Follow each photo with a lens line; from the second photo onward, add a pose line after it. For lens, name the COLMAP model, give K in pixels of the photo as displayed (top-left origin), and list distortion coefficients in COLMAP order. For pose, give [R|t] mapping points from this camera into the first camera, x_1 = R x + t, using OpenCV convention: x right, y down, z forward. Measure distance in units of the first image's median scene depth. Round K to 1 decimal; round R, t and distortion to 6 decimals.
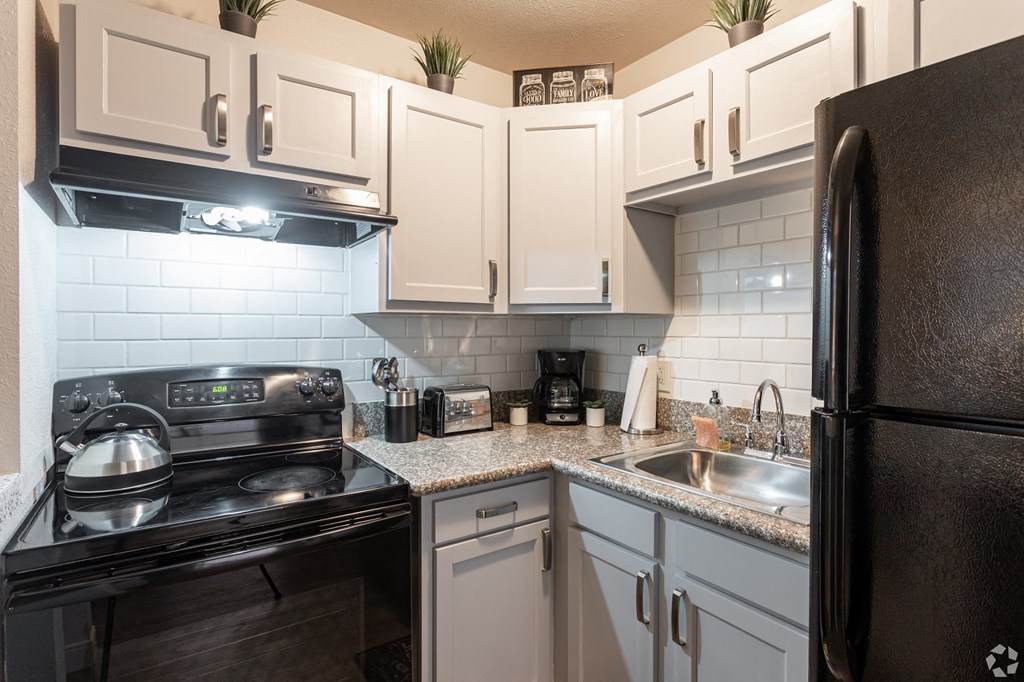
lens RADIAL K [[554.8, 0, 512.0], [0, 554.8, 341.0], [0, 0, 1]] dist [-0.003510, -0.000059]
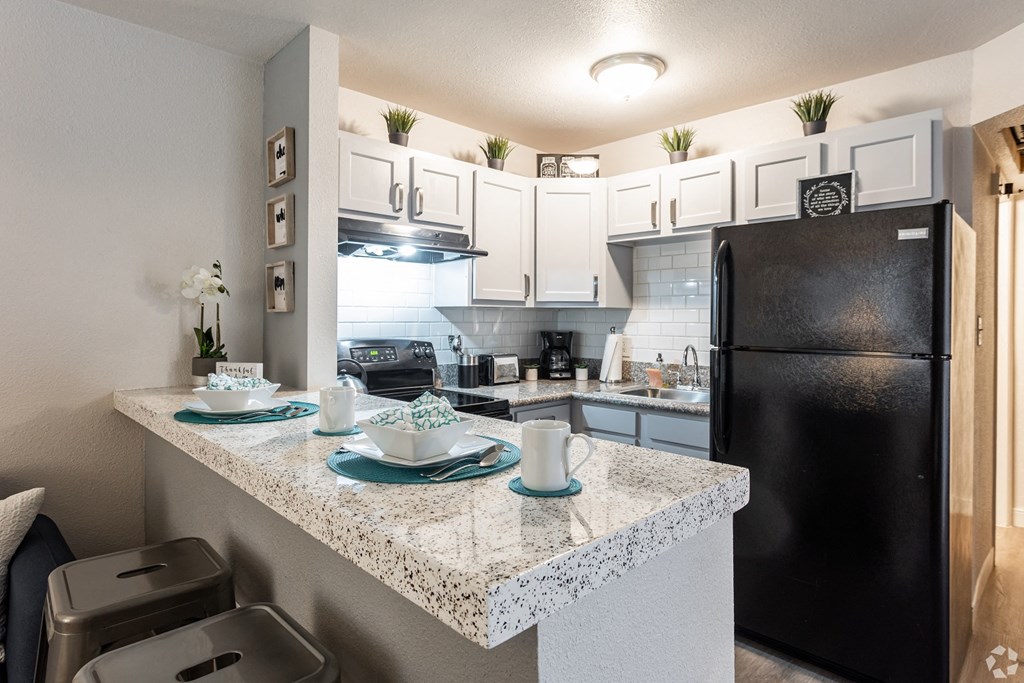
lens RADIAL K [[576.3, 0, 513.9], [0, 576.3, 326.3], [0, 0, 1]] dist [-0.001373, -0.000215]
pose [[0.988067, 0.002638, 0.154004, -0.328898], [-0.001833, 0.999984, -0.005370, 0.014599], [-0.154016, 0.005024, 0.988056, -0.641210]]
